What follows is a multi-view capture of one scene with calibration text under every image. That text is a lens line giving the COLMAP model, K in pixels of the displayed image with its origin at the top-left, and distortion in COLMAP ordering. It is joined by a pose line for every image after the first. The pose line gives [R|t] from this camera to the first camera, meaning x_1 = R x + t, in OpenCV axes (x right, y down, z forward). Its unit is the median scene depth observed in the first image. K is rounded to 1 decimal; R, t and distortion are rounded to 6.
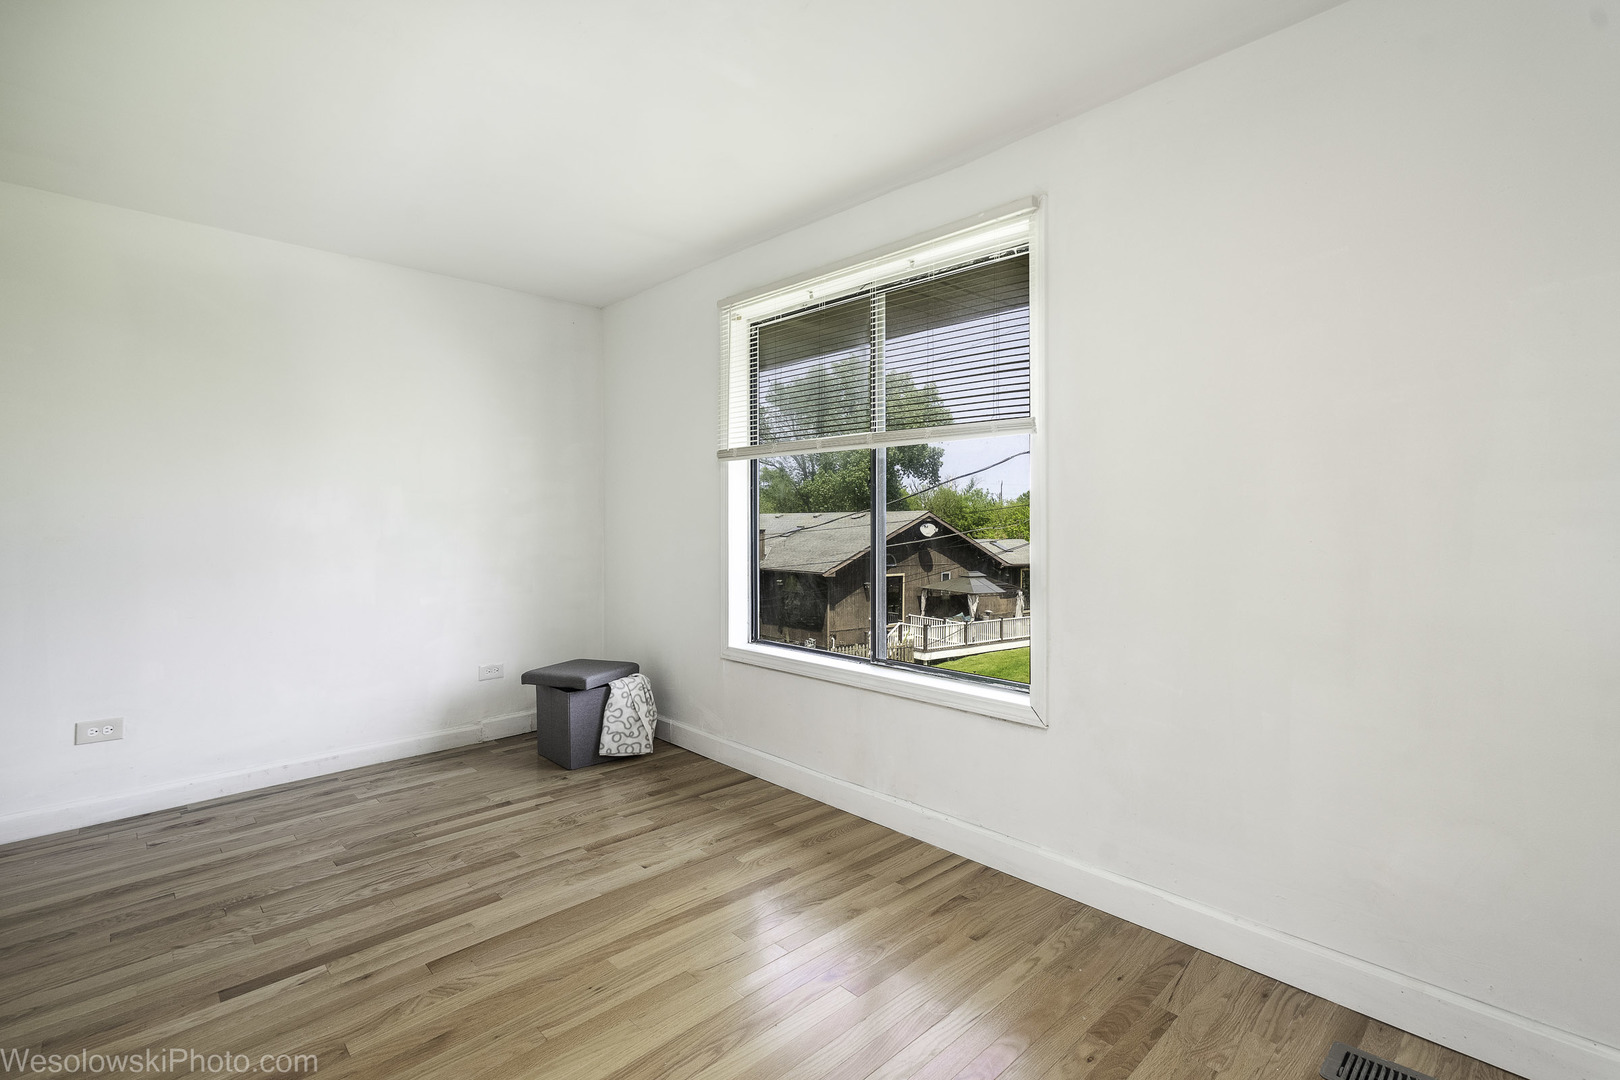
lens RADIAL K [[740.5, 0, 819.6], [0, 740.5, 530.1], [0, 0, 1]] dist [0.002628, 0.001573]
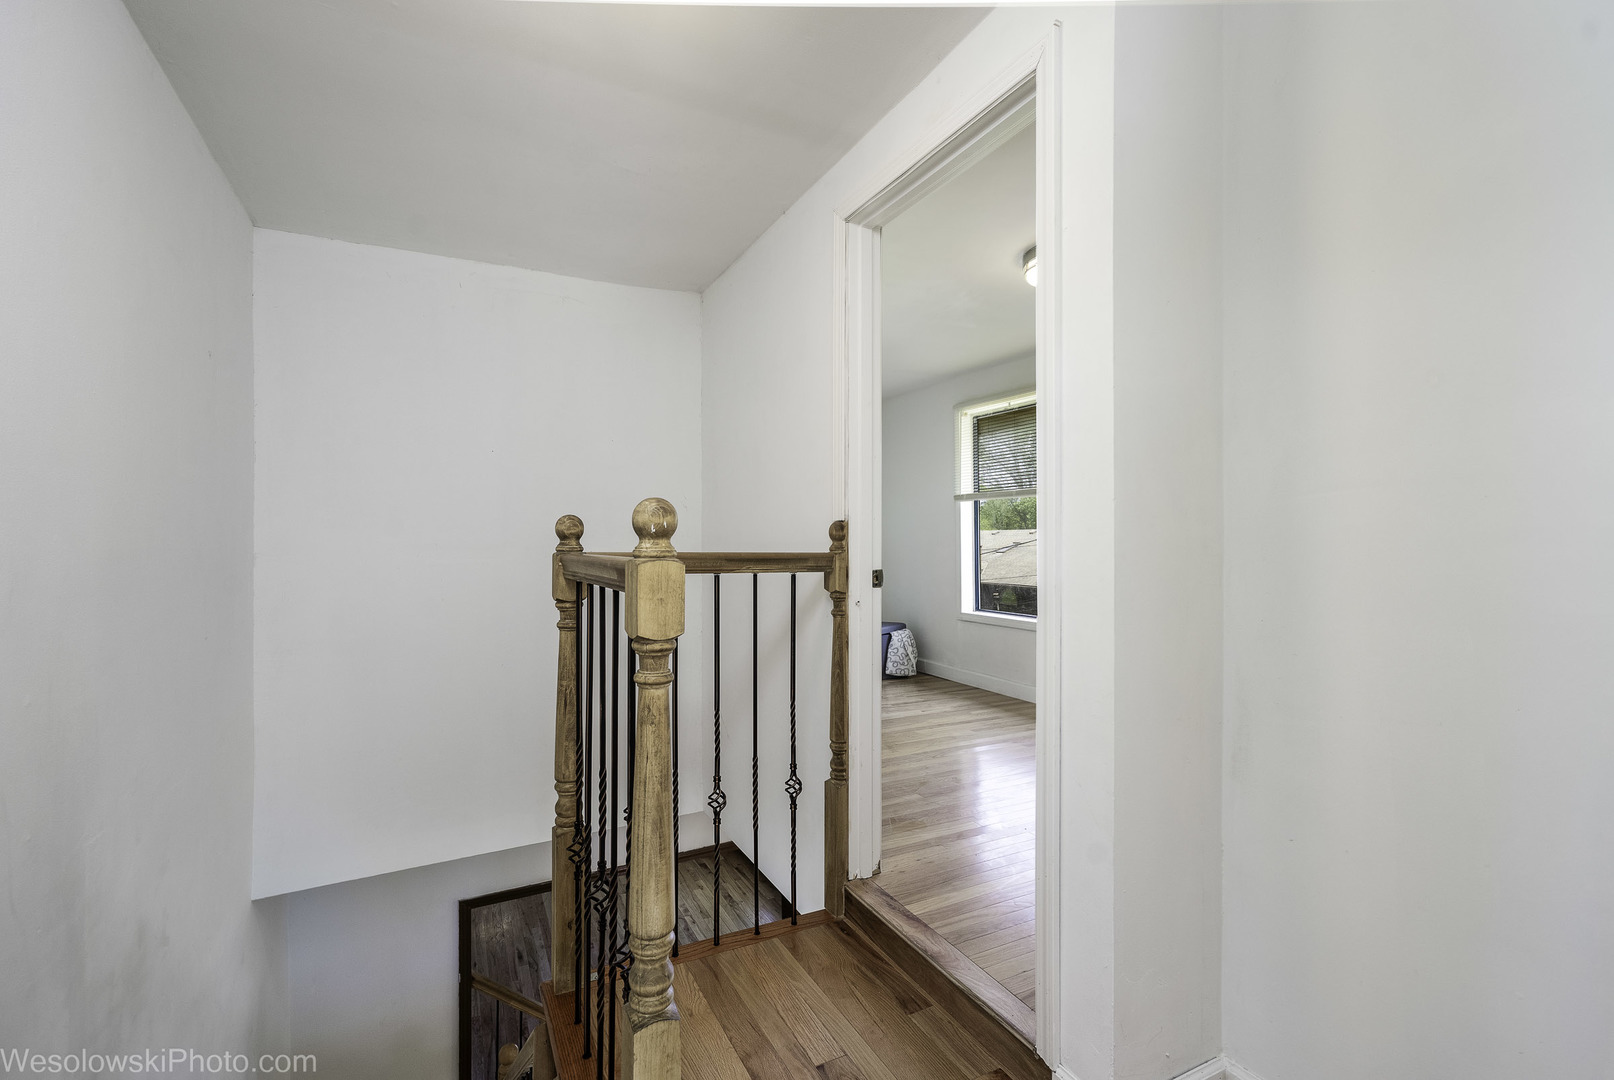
lens RADIAL K [[737.8, 0, 816.5], [0, 737.8, 530.1], [0, 0, 1]] dist [0.002628, 0.001573]
pose [[0.957229, -0.008066, -0.289220, 0.046091], [0.001524, 0.999738, -0.022838, 0.008939], [0.289329, 0.021420, 0.956990, -0.677705]]
